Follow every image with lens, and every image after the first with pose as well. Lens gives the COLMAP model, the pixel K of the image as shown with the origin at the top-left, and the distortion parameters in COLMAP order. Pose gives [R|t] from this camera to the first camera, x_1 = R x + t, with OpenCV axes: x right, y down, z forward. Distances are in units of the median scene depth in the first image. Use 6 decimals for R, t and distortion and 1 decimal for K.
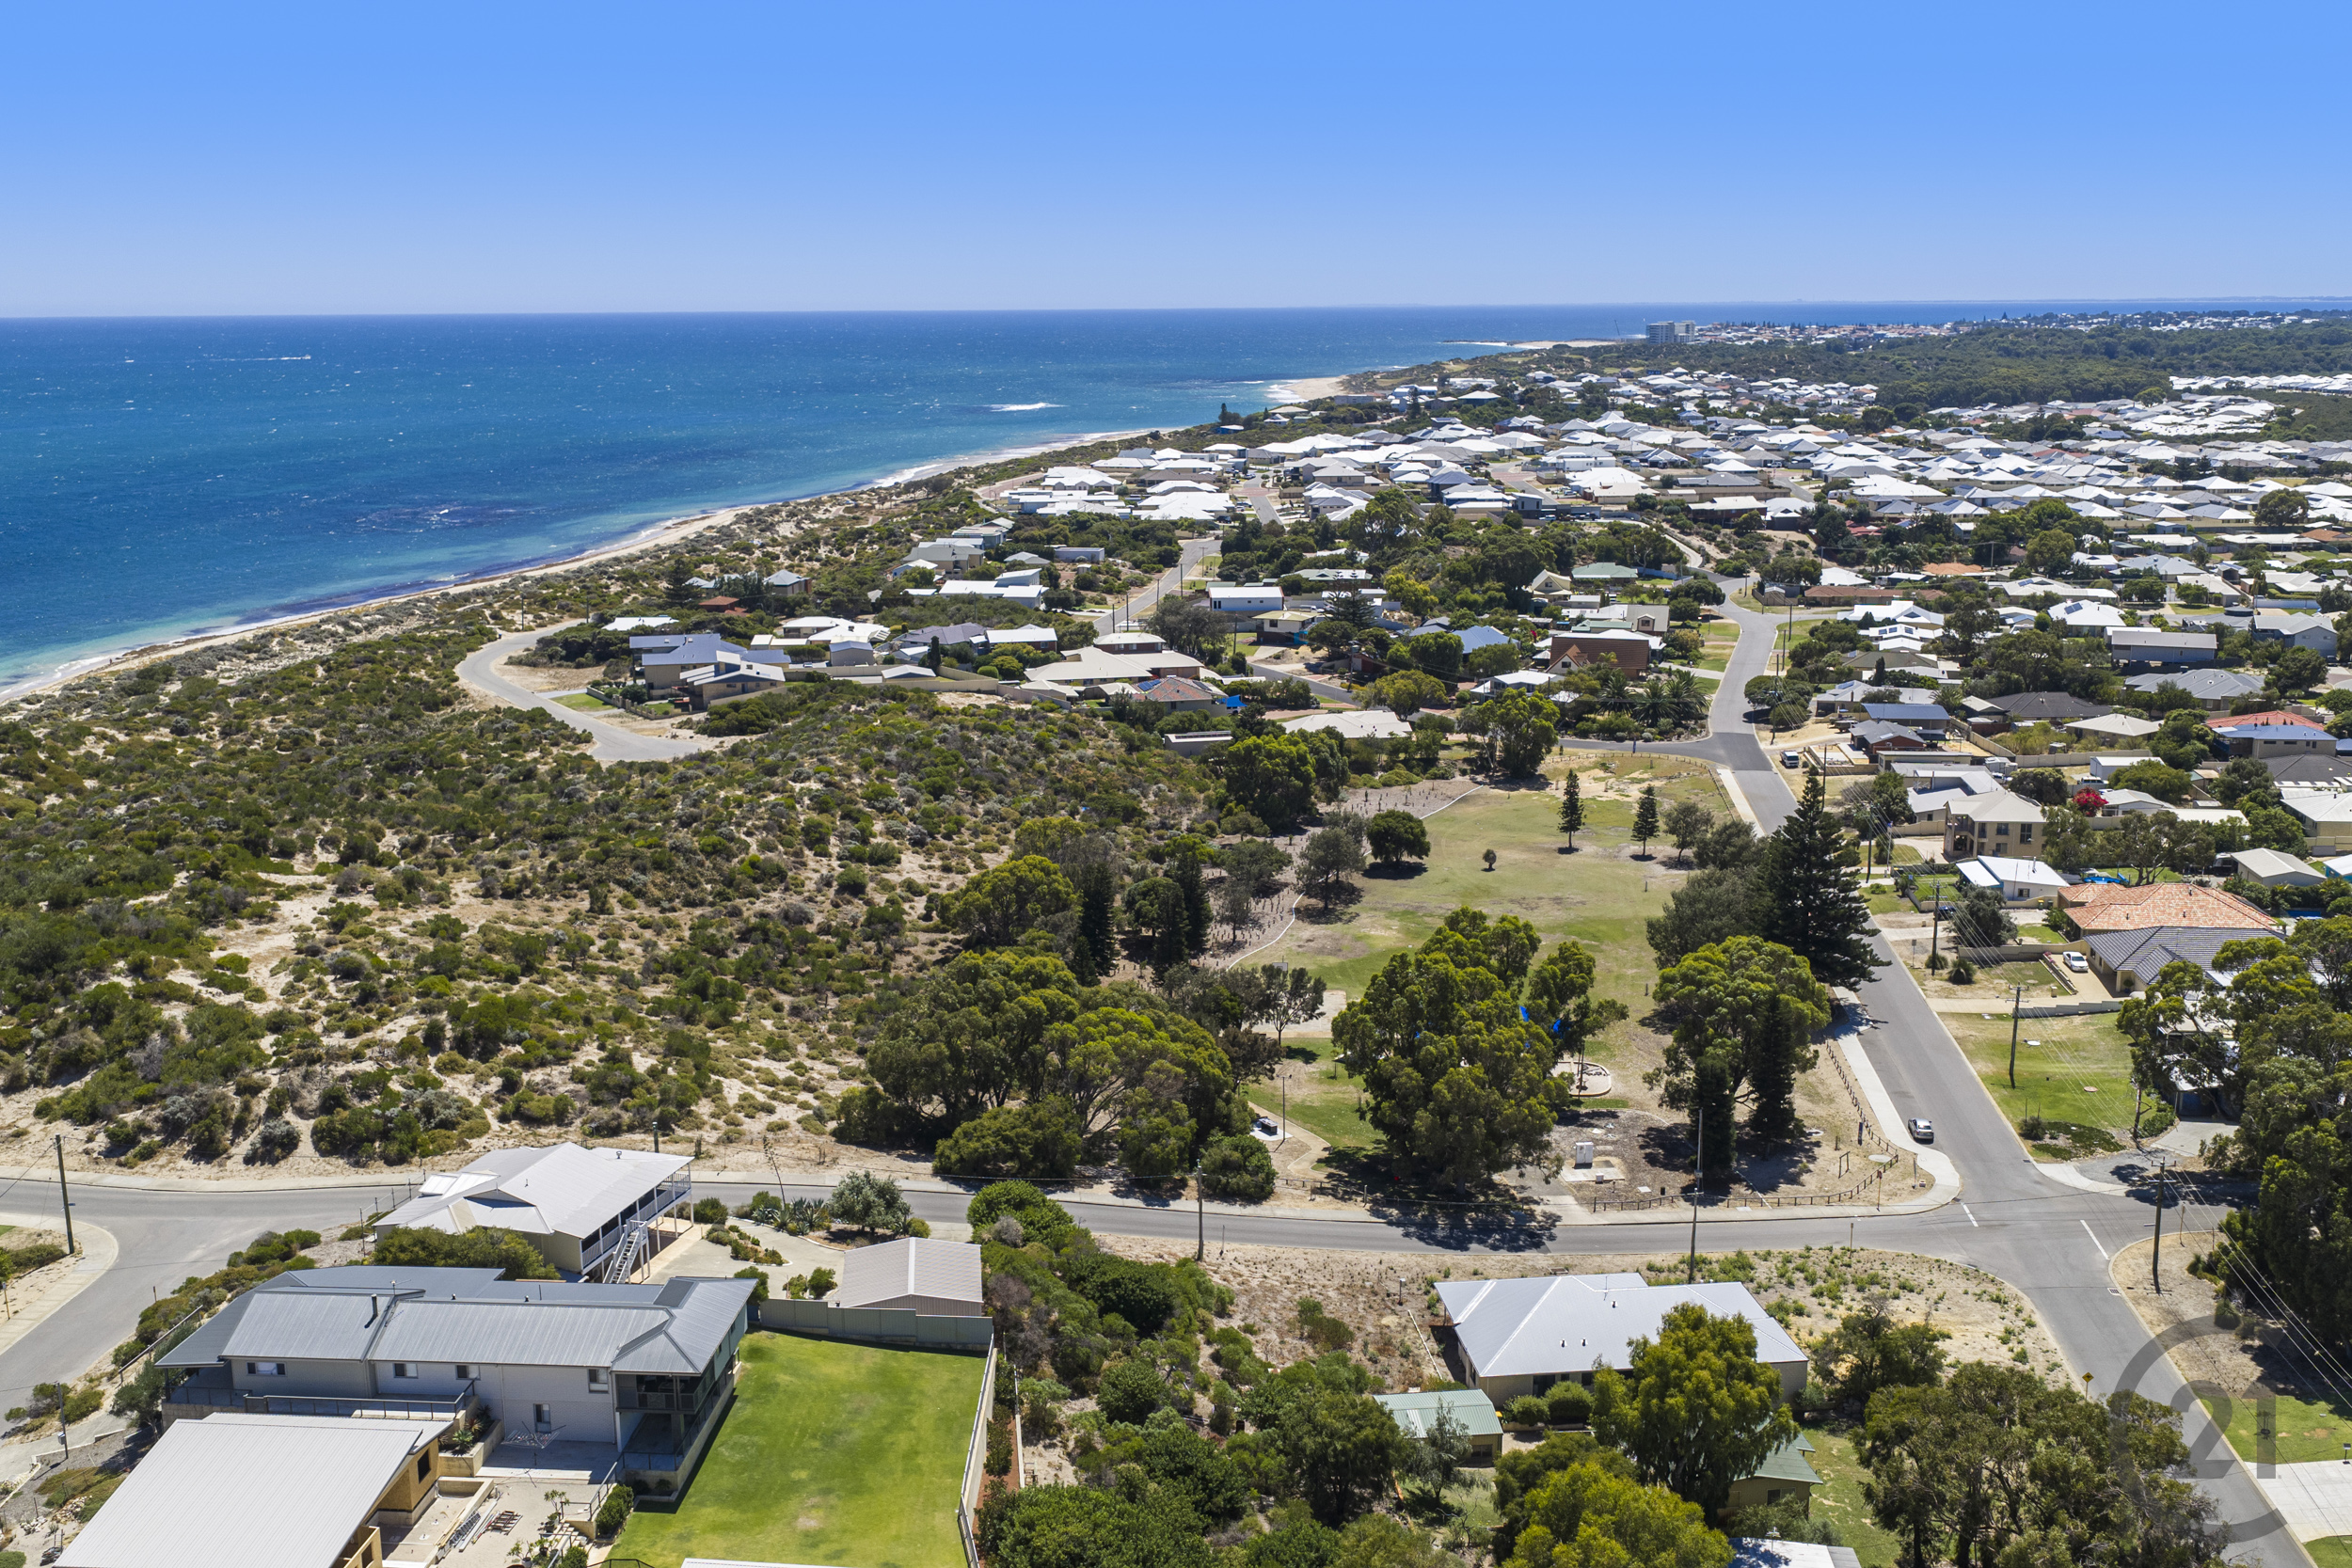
lens RADIAL K [[2321.1, 0, 1185.1], [0, 2321.1, 783.4], [0, 0, 1]] dist [0.047735, -0.134178]
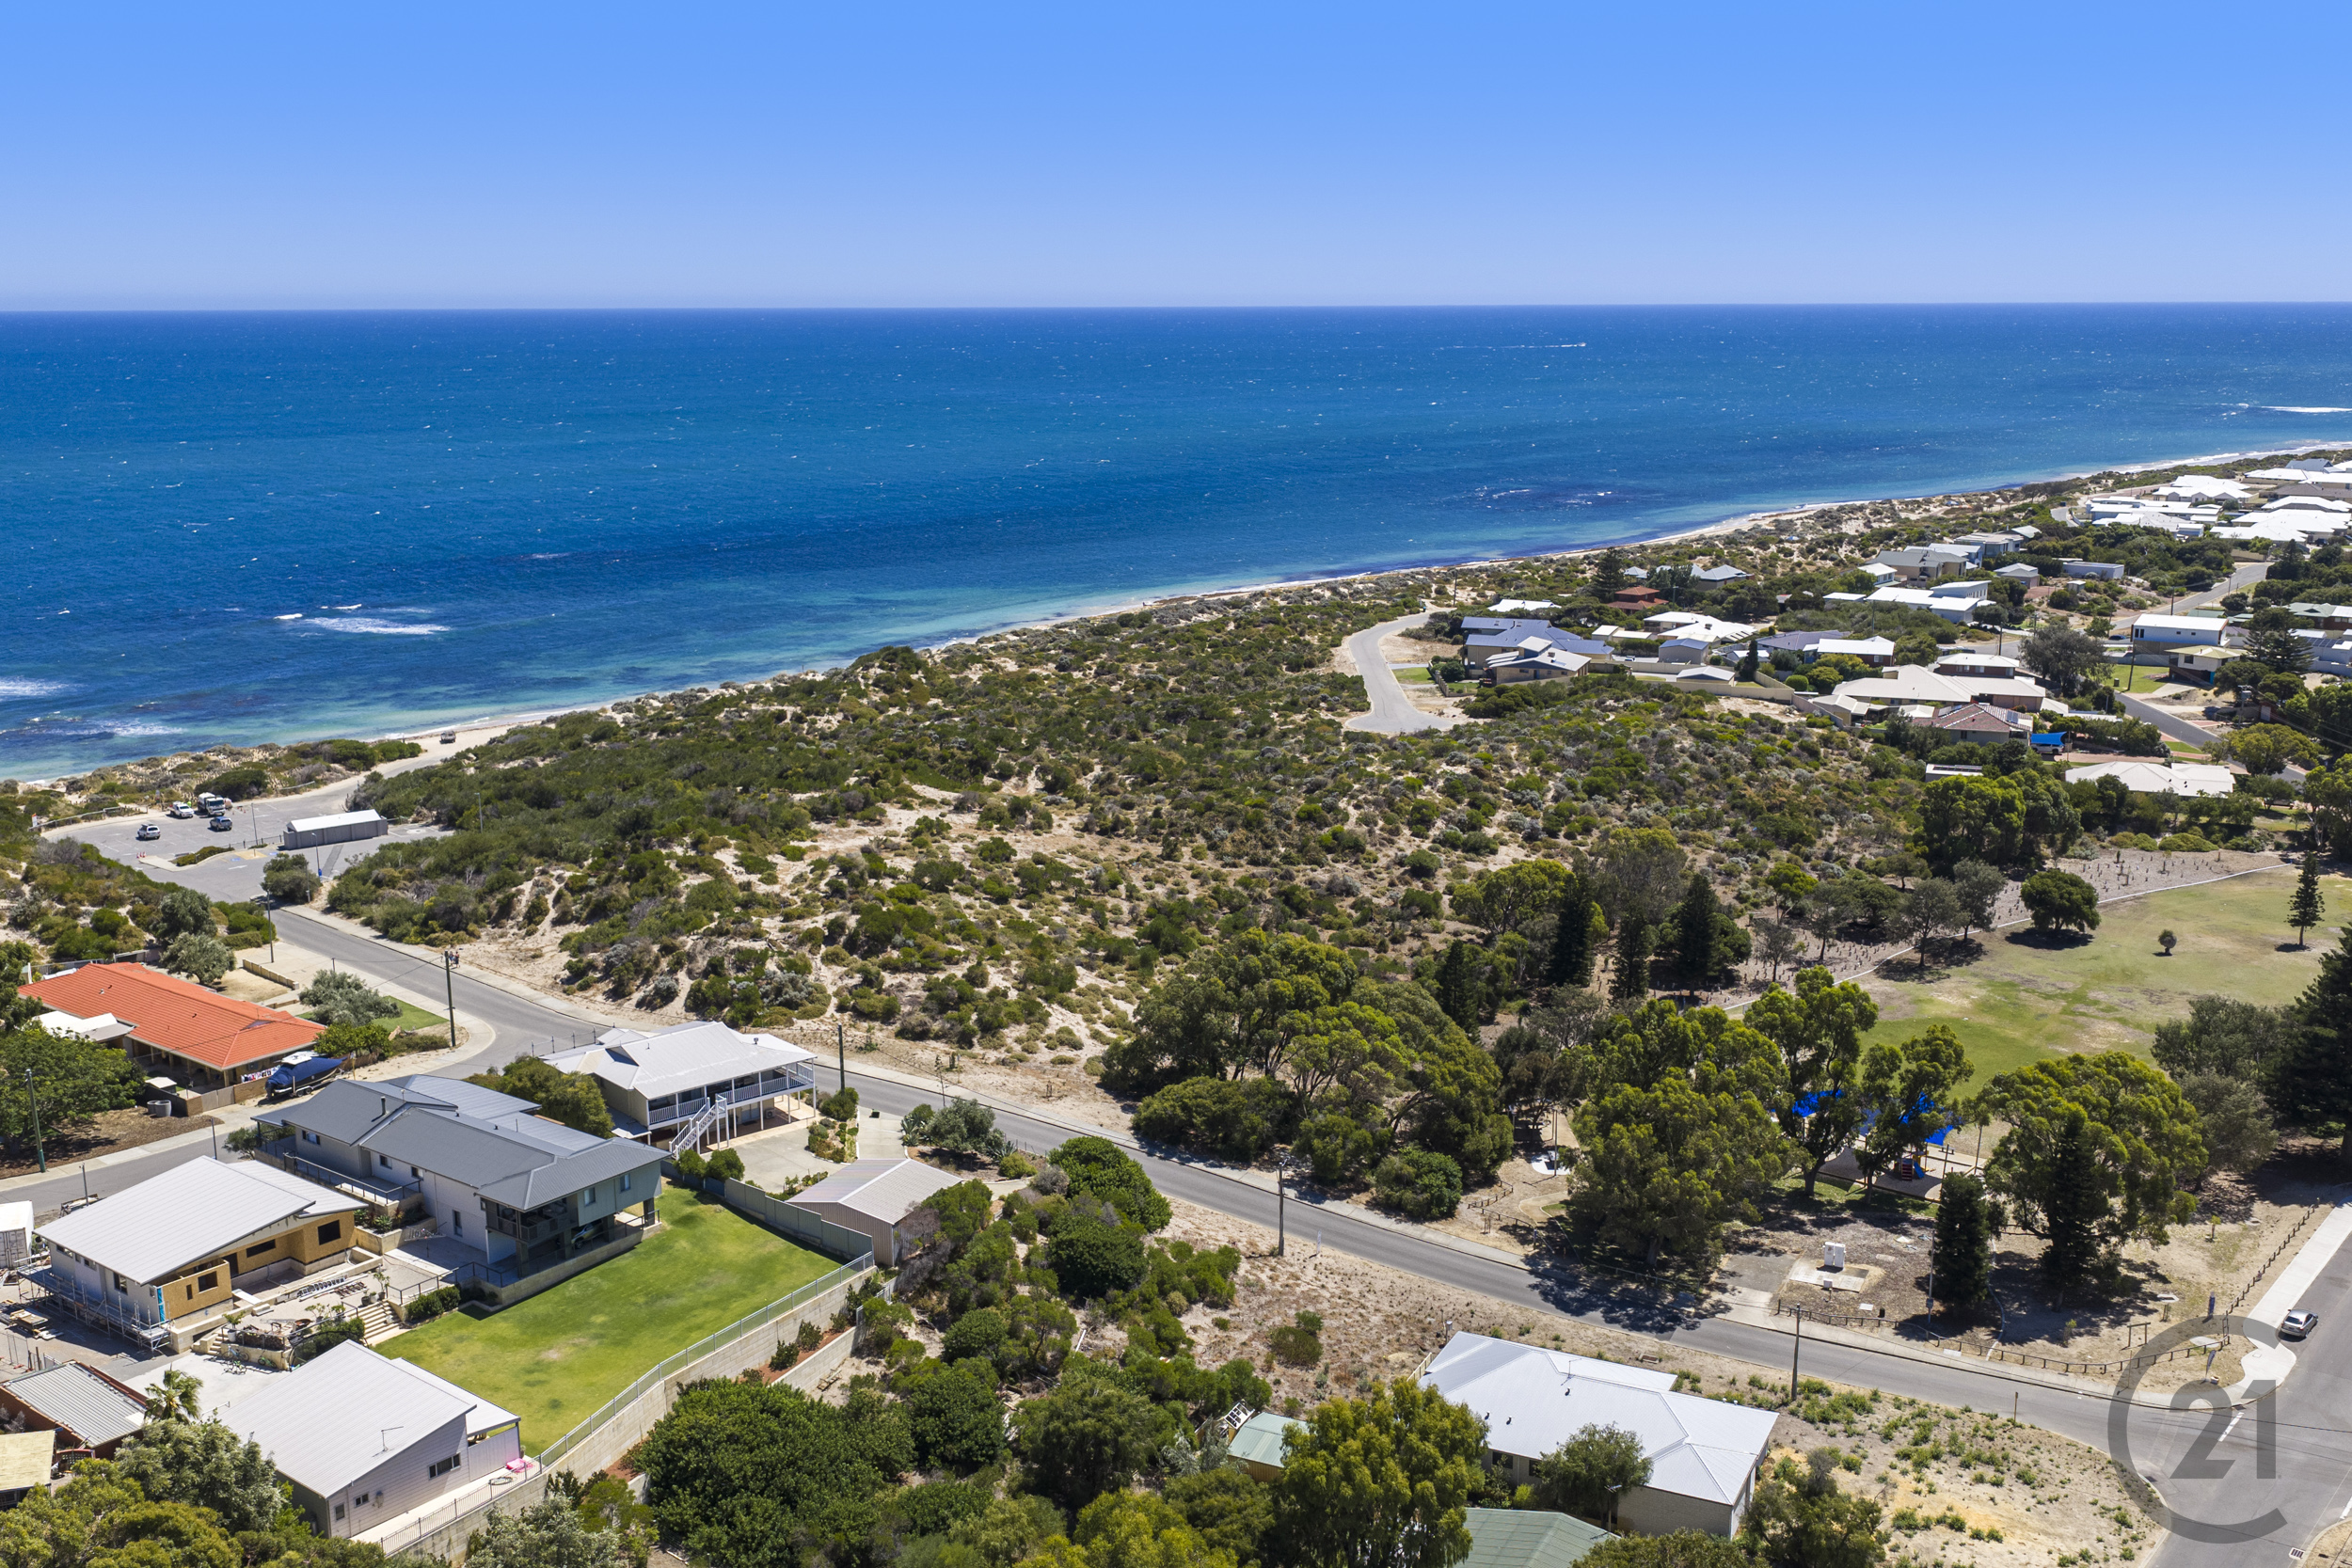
lens RADIAL K [[2321.1, 0, 1185.1], [0, 2321.1, 783.4], [0, 0, 1]] dist [0.047735, -0.134178]
pose [[0.843103, 0.114351, -0.525453, 0.397141], [-0.112092, 0.993036, 0.036252, -0.024105], [0.525940, 0.028335, 0.850050, 0.102277]]
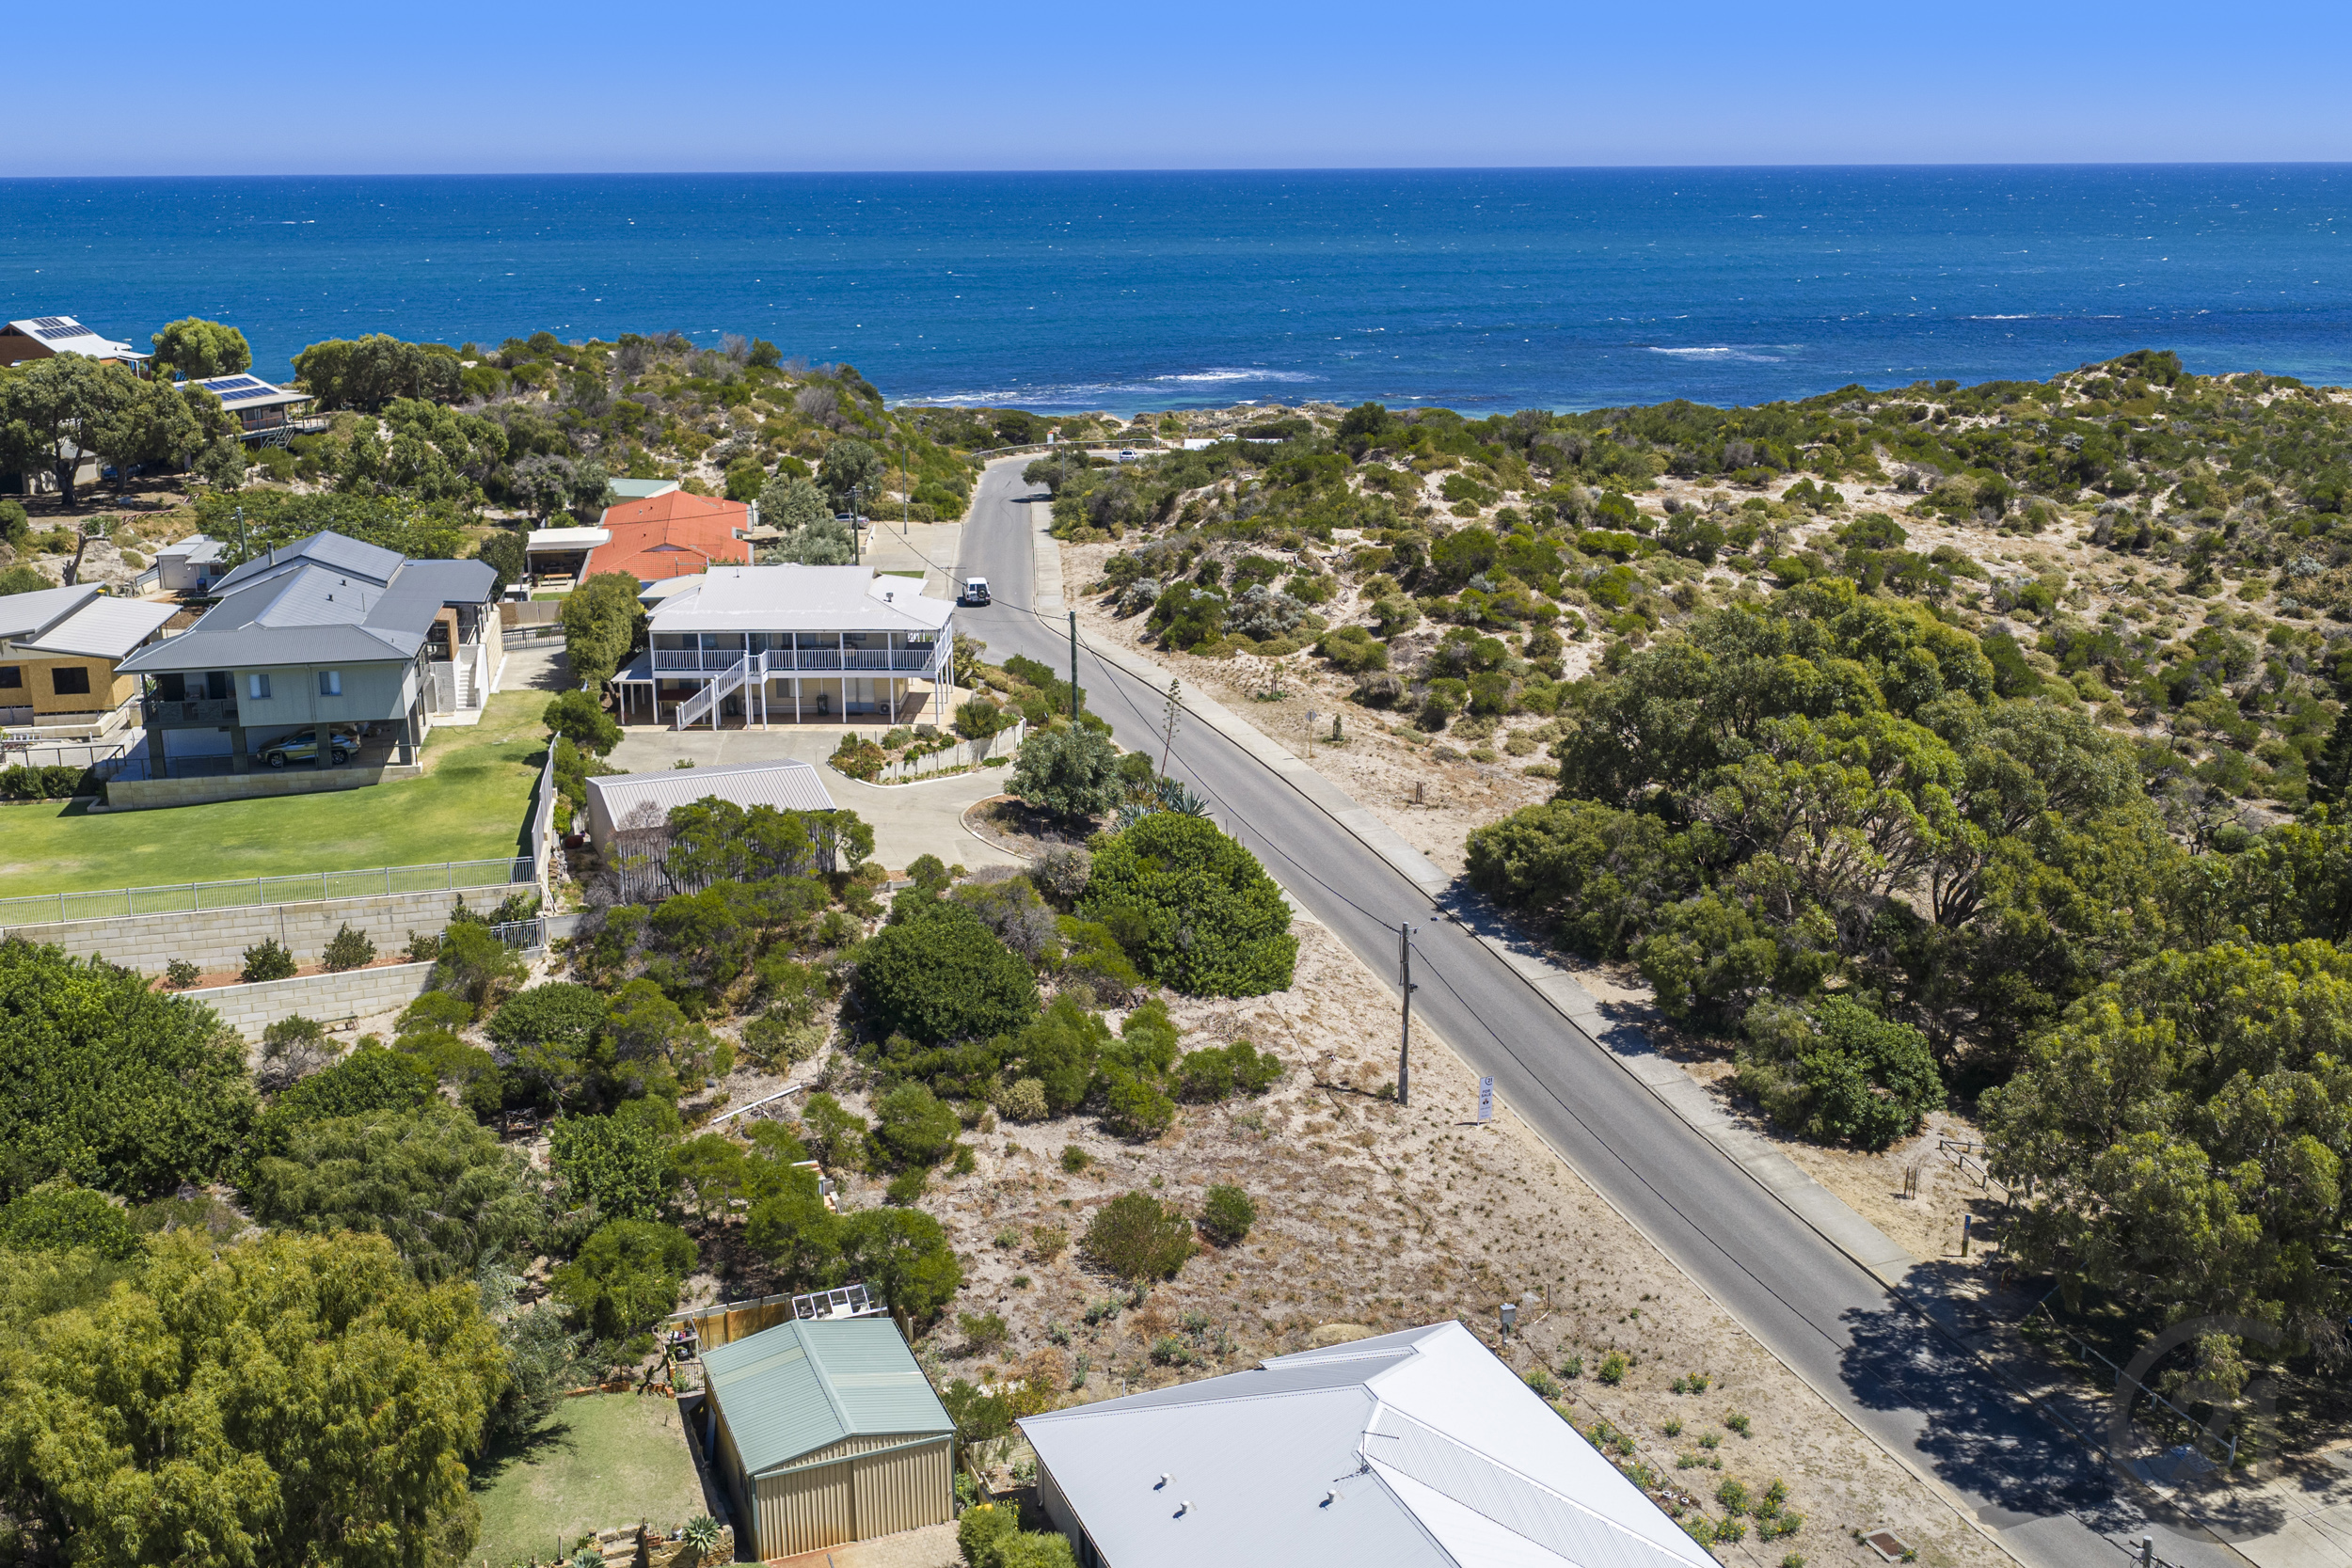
lens RADIAL K [[2321.1, 0, 1185.1], [0, 2321.1, 783.4], [0, 0, 1]] dist [0.047735, -0.134178]
pose [[0.250590, 0.246001, -0.936316, 0.385537], [-0.190003, 0.960862, 0.201599, 0.034343], [0.949265, 0.127384, 0.287524, 0.665462]]
